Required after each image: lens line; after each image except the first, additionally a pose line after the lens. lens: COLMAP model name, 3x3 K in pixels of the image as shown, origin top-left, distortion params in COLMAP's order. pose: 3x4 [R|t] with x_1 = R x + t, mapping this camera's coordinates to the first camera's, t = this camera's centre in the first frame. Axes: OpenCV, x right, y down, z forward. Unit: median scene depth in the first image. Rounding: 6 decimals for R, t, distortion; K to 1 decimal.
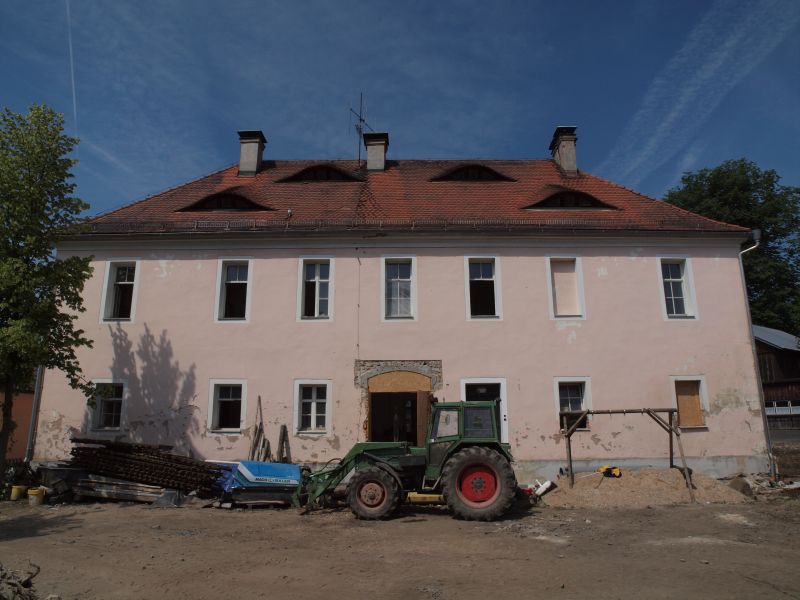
lens RADIAL K [[568.5, 0, 400.0], [0, 568.5, 300.0], [0, 0, 1]] dist [-0.127406, 0.107159]
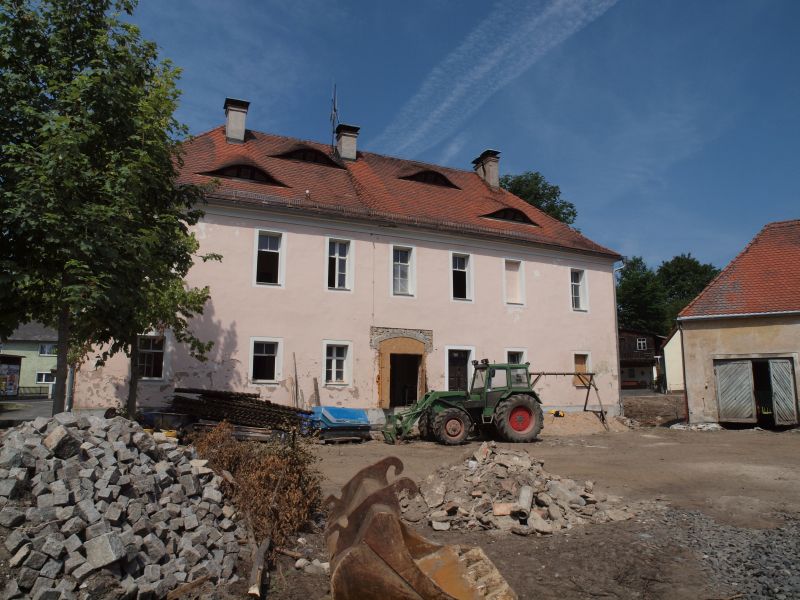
lens RADIAL K [[568.5, 0, 400.0], [0, 568.5, 300.0], [0, 0, 1]] dist [-0.127406, 0.107159]
pose [[0.908186, 0.076894, 0.411444, -0.513040], [-0.106635, 0.993051, 0.049788, -0.018565], [-0.404757, -0.089091, 0.910074, -0.137057]]
